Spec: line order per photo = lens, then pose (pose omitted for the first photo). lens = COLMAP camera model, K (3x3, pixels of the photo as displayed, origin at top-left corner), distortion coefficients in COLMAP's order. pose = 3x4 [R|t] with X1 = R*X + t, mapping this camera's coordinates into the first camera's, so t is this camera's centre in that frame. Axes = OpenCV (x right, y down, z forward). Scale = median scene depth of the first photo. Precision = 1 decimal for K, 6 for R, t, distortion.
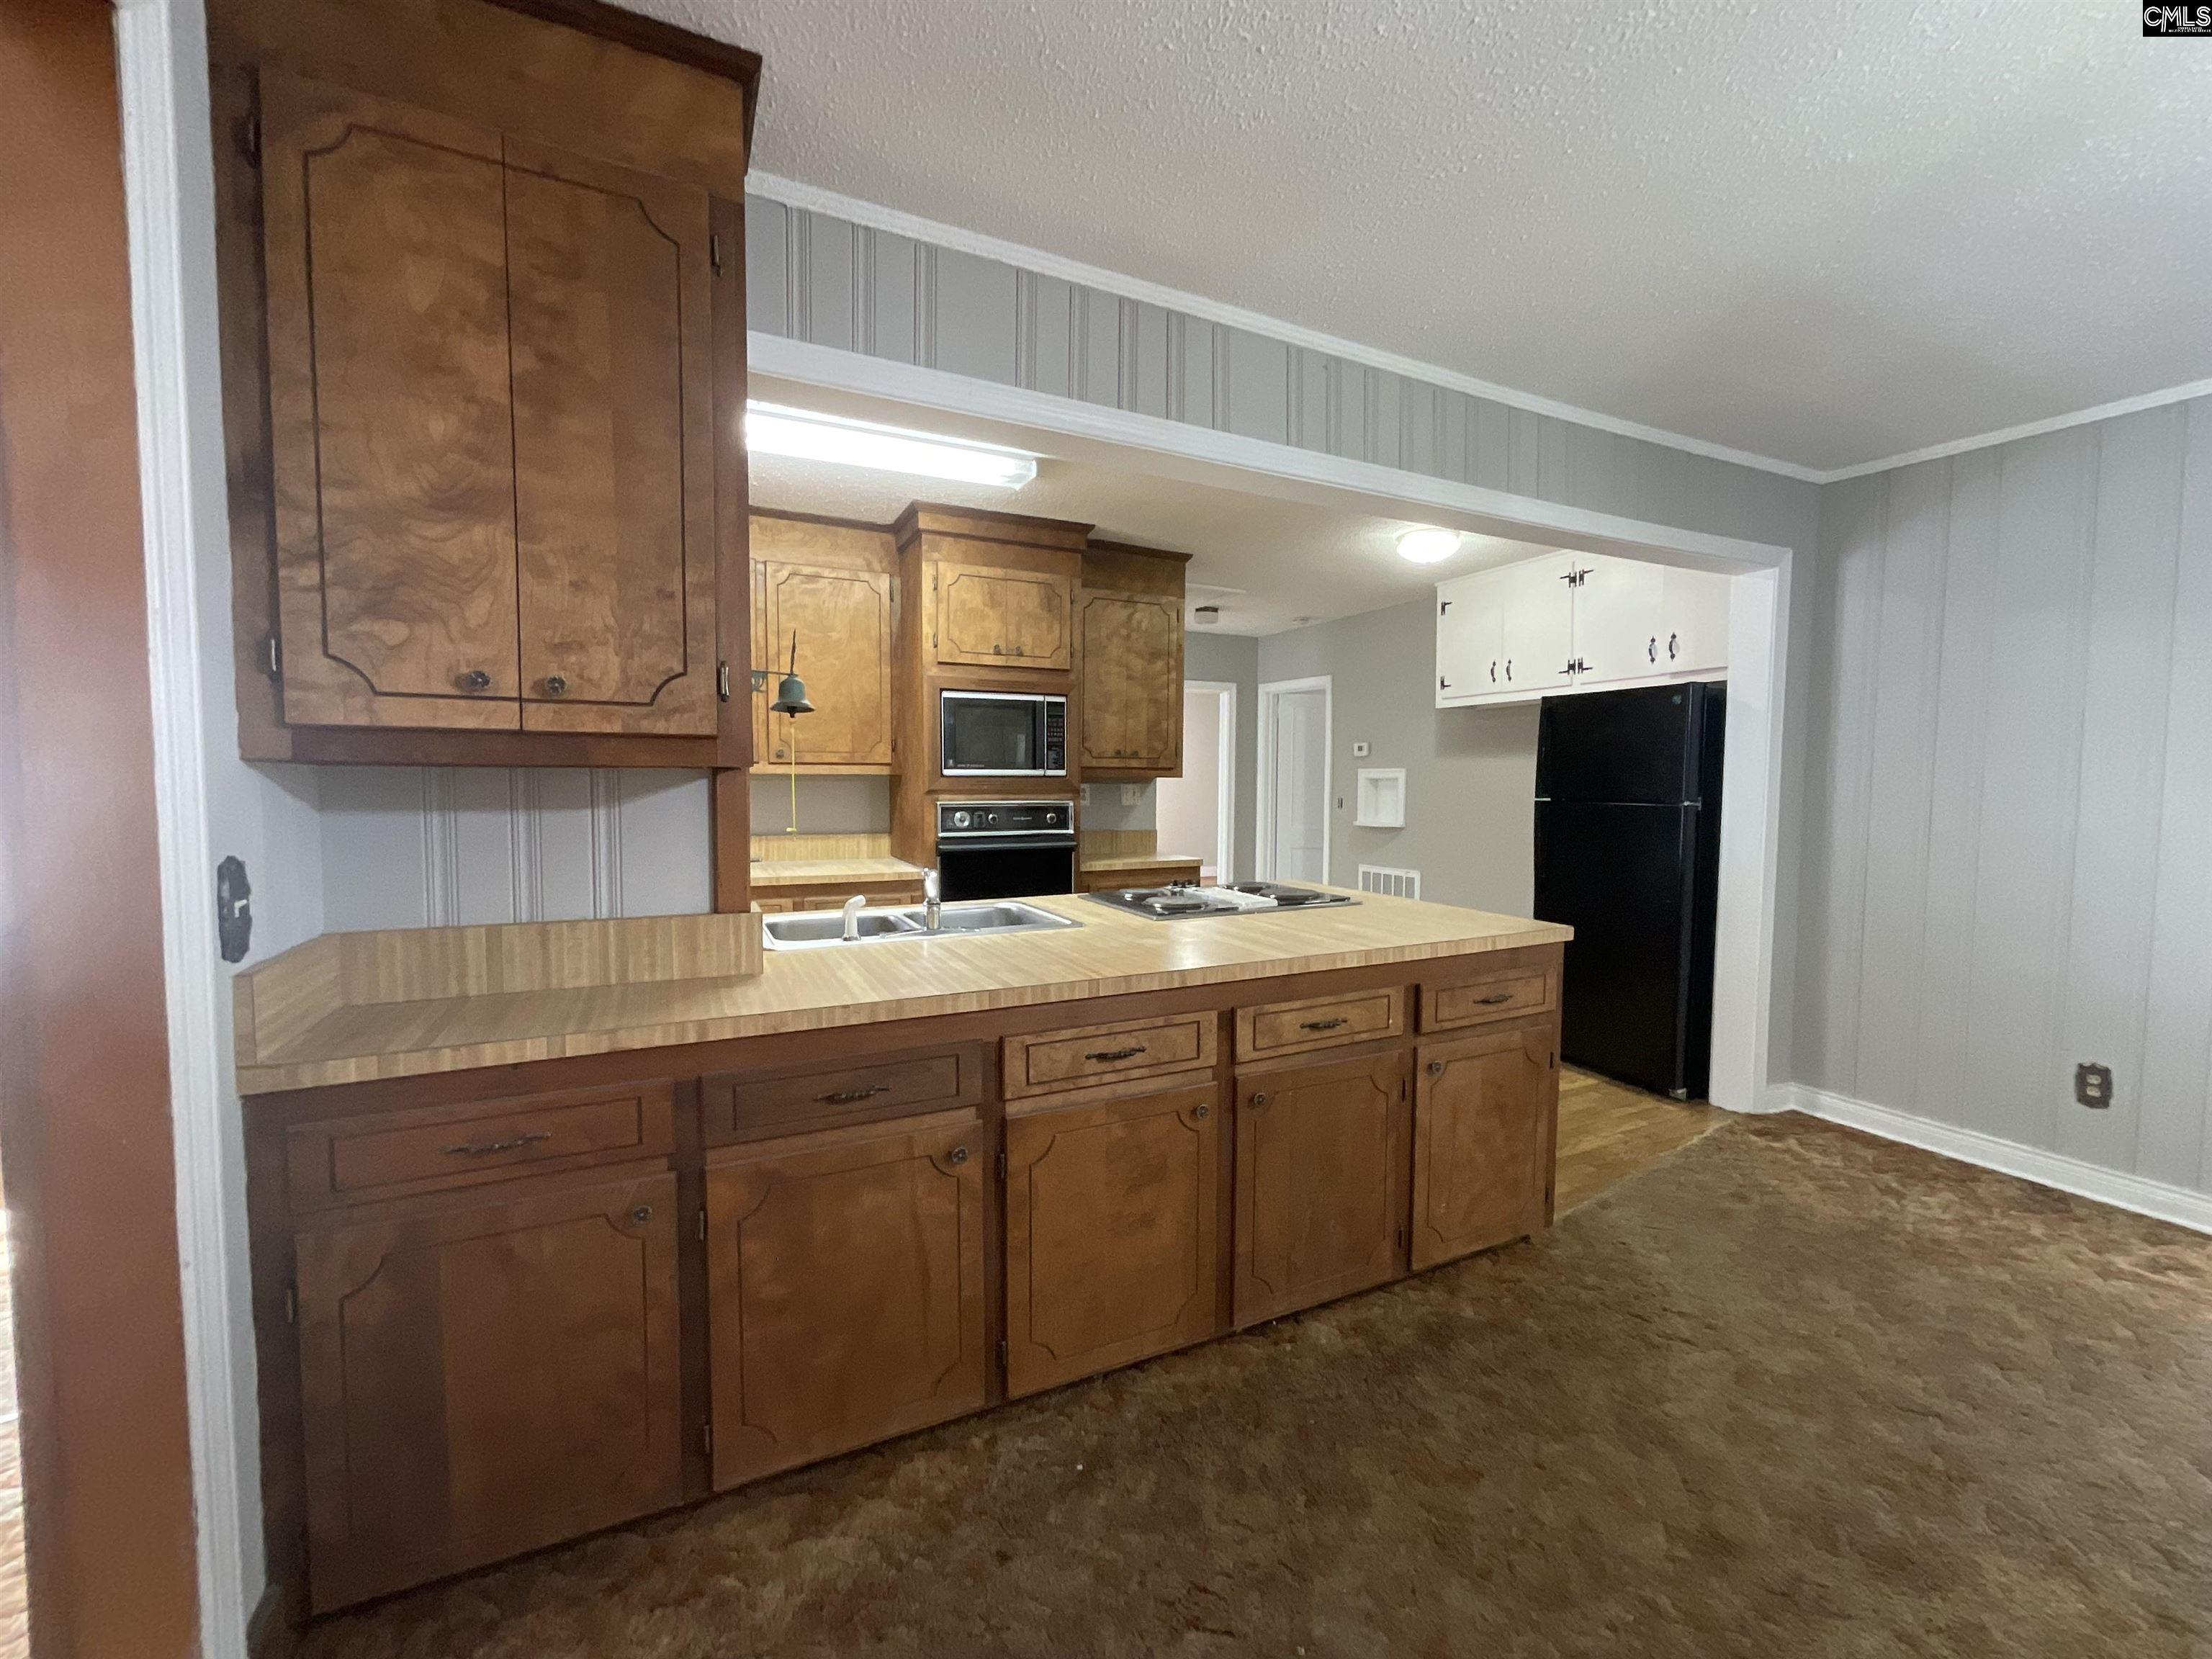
lens RADIAL K [[891.3, 0, 1107.8], [0, 891.3, 823.3], [0, 0, 1]] dist [0.000446, -0.001170]
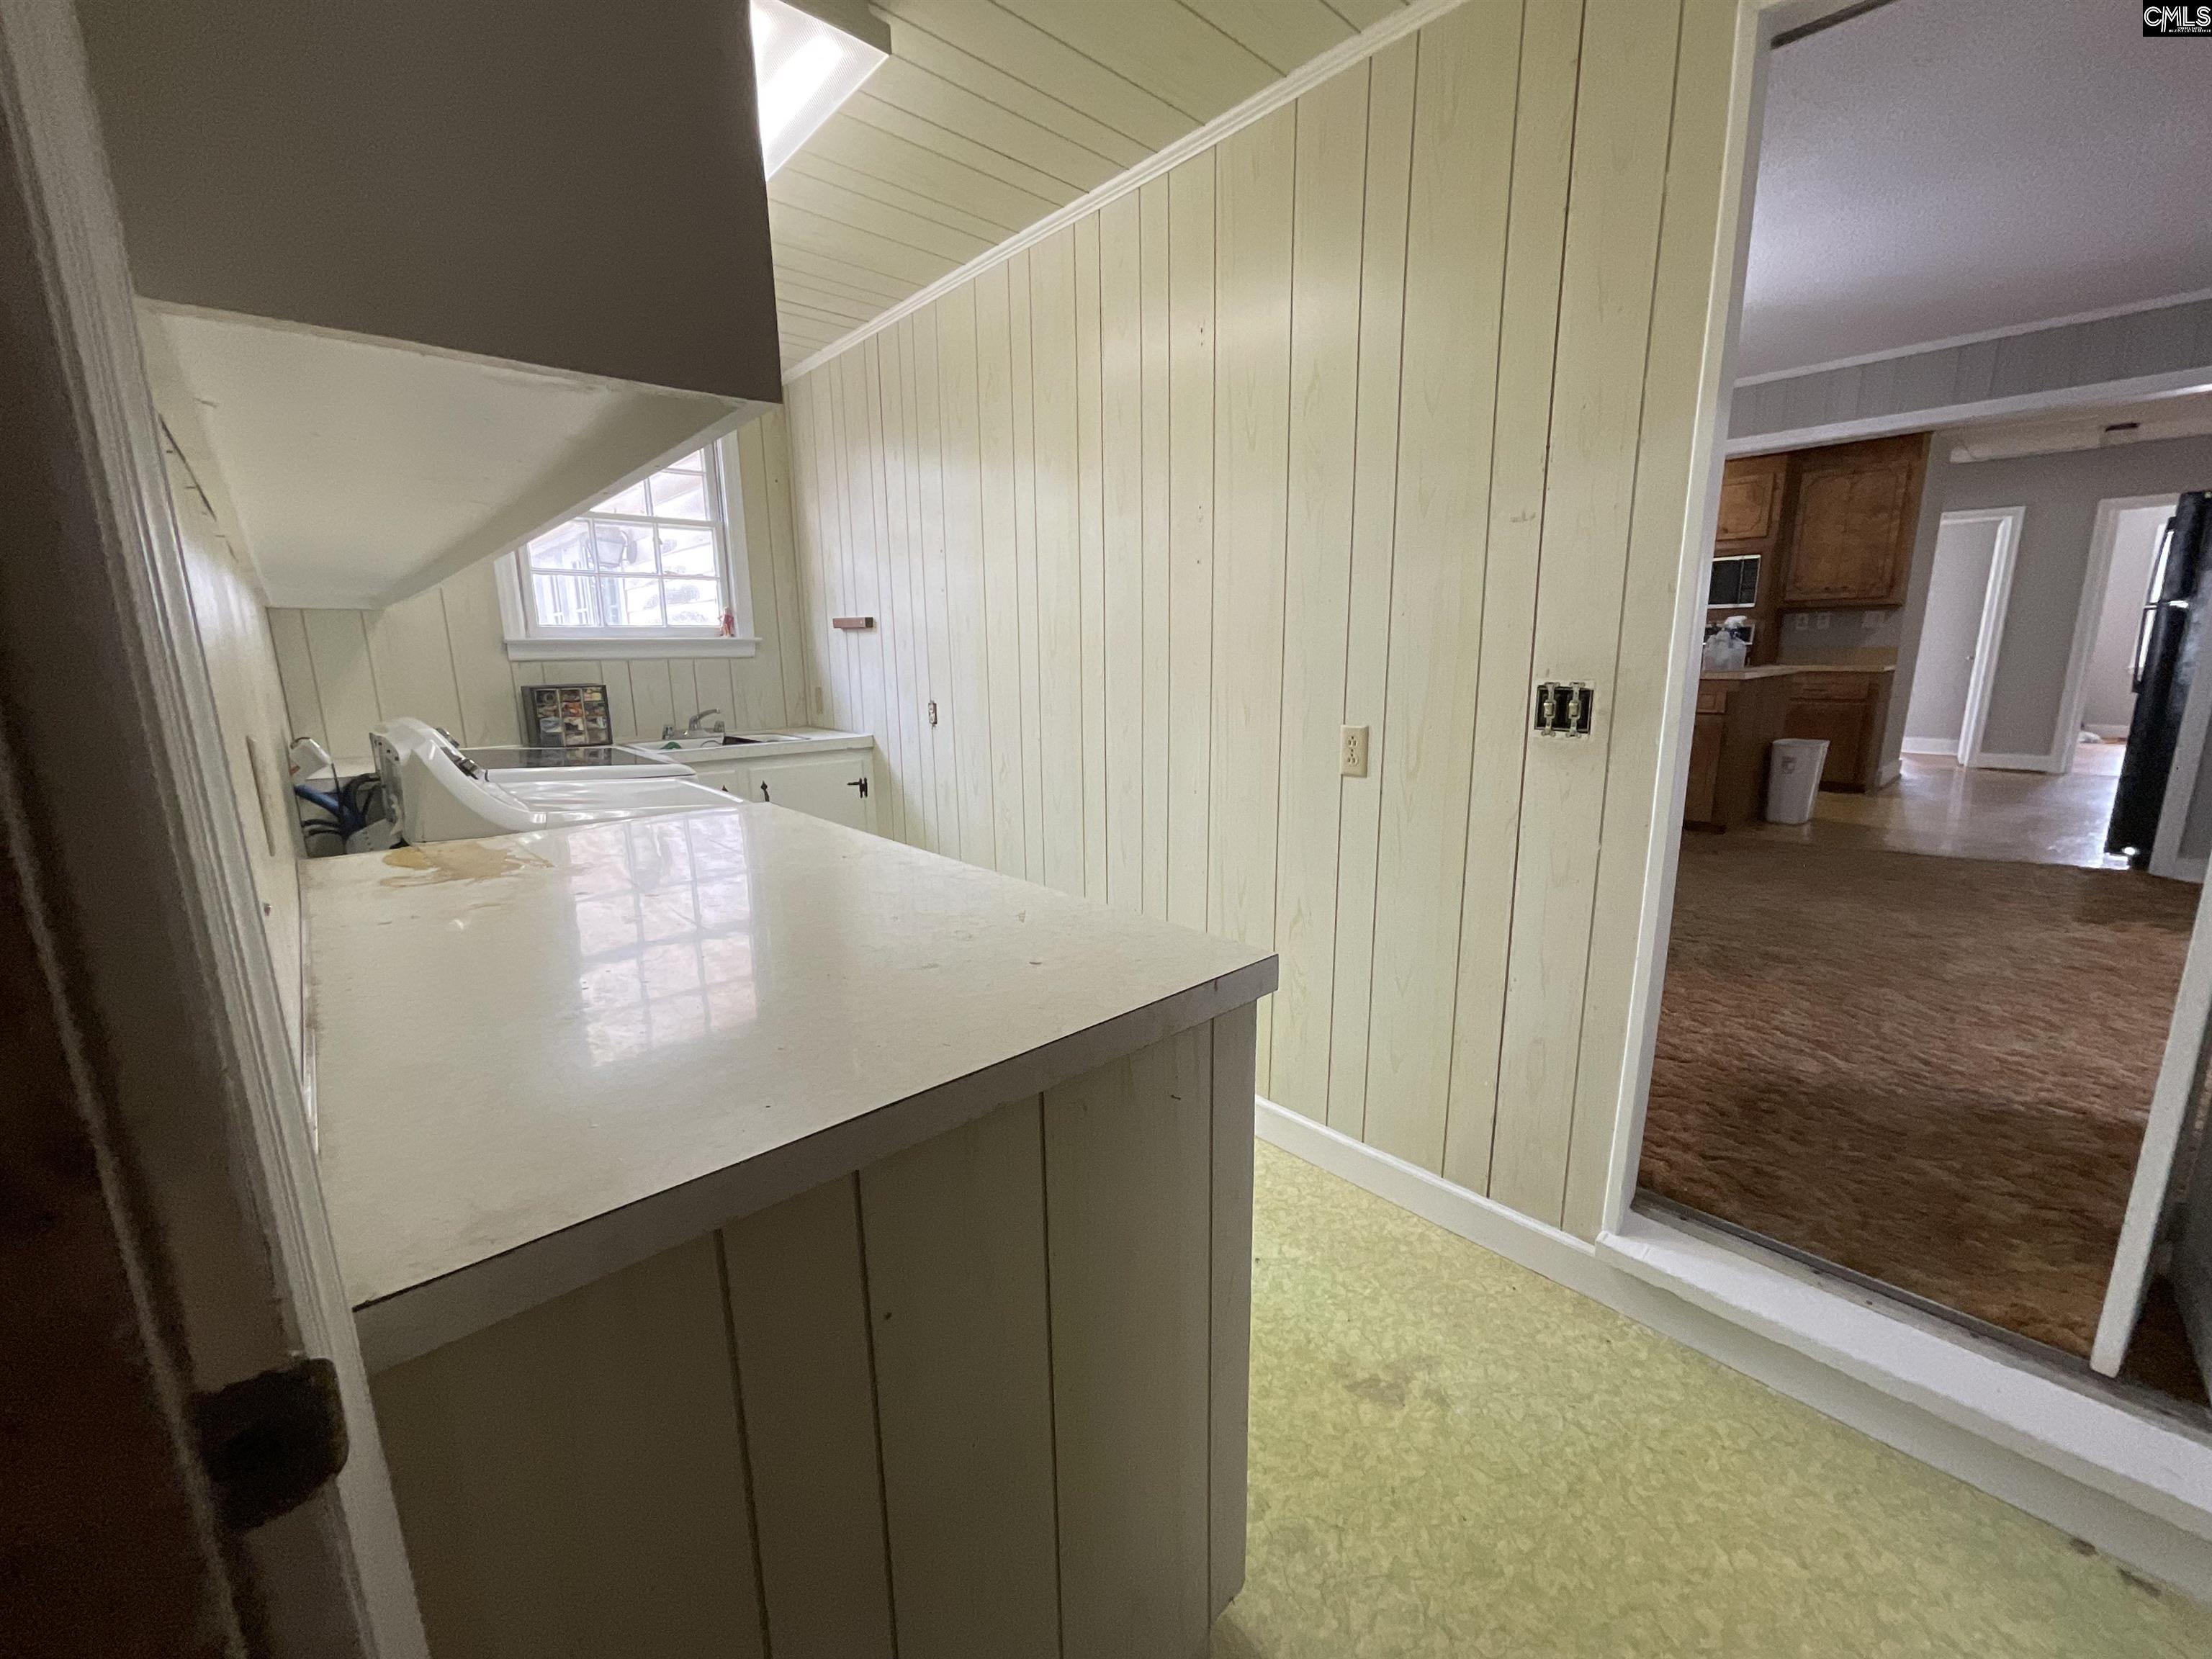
lens RADIAL K [[891.3, 0, 1091.0], [0, 891.3, 835.1], [0, 0, 1]] dist [0.000446, -0.001170]
pose [[0.273957, 0.184622, -0.943855, 1.218467], [-0.032683, 0.982622, 0.182718, 0.094402], [0.961186, -0.019209, 0.275230, -0.569531]]
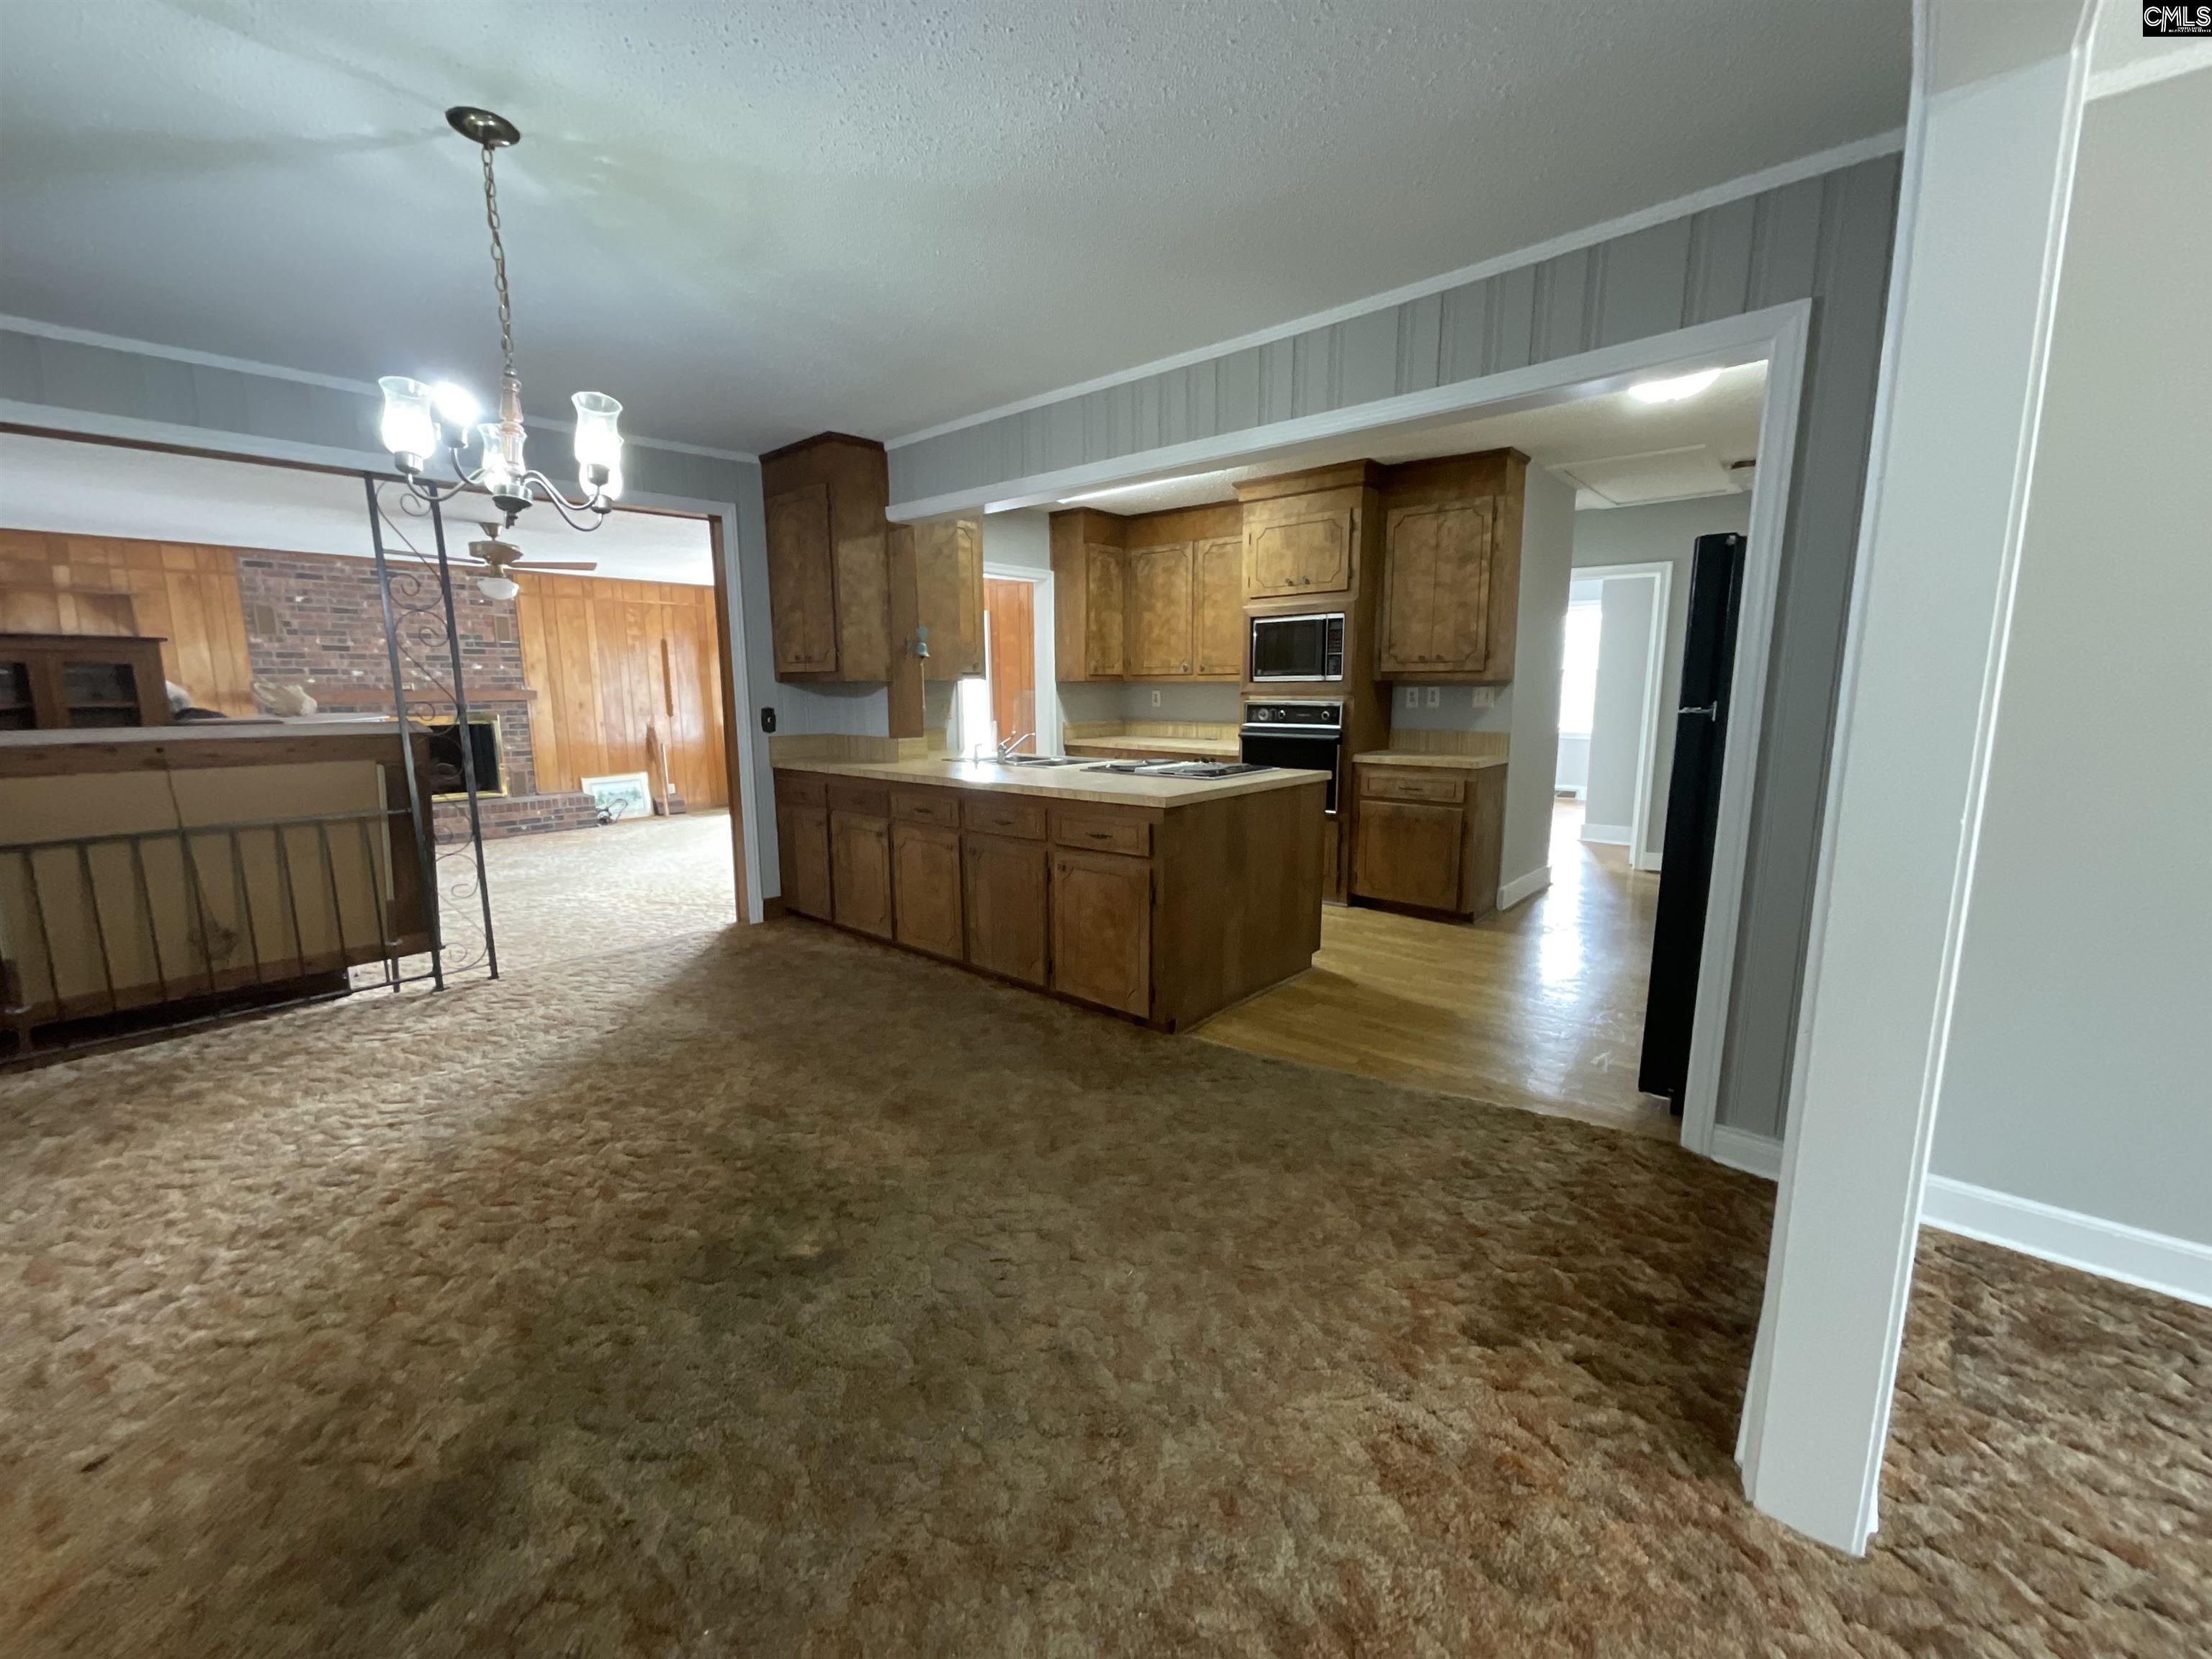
lens RADIAL K [[891.3, 0, 1118.1], [0, 891.3, 828.6], [0, 0, 1]] dist [0.000446, -0.001170]
pose [[0.391800, 0.137306, -0.909747, 0.985253], [-0.038348, 0.990379, 0.132960, -0.003818], [0.919251, -0.017207, 0.393296, 0.256438]]
